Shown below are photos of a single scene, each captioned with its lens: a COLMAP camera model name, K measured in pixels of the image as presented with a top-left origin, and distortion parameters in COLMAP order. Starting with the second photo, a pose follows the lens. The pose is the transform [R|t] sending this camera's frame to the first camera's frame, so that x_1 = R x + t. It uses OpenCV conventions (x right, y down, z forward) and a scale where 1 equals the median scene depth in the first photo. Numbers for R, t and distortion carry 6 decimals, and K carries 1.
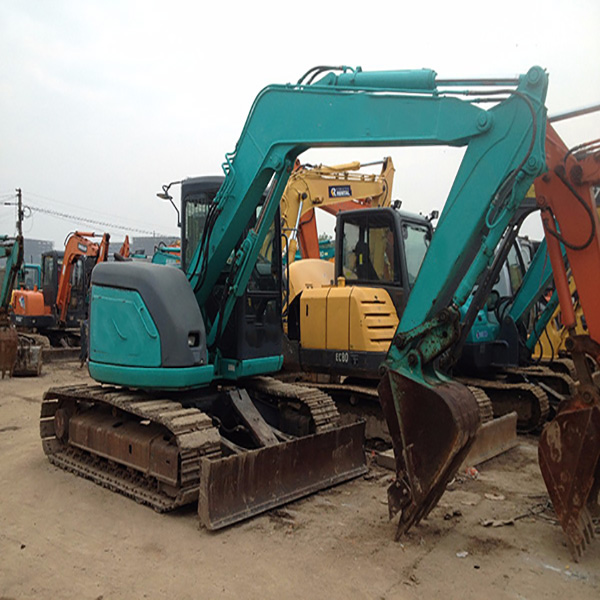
lens RADIAL K [[1088.2, 0, 300.2], [0, 1088.2, 300.5], [0, 0, 1]] dist [0.176302, 0.000000]
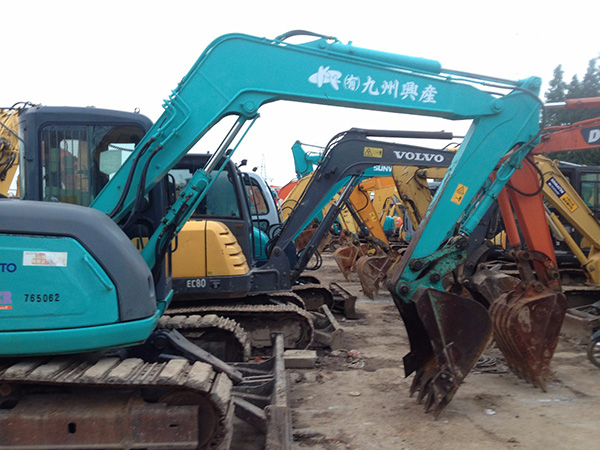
lens RADIAL K [[577.8, 0, 302.9], [0, 577.8, 214.5], [0, 0, 1]] dist [0.054113, 0.000000]
pose [[0.474276, -0.029335, 0.879887, -0.511756], [0.021254, 0.999535, 0.021867, -0.035861], [-0.880120, 0.008330, 0.474679, 0.709750]]
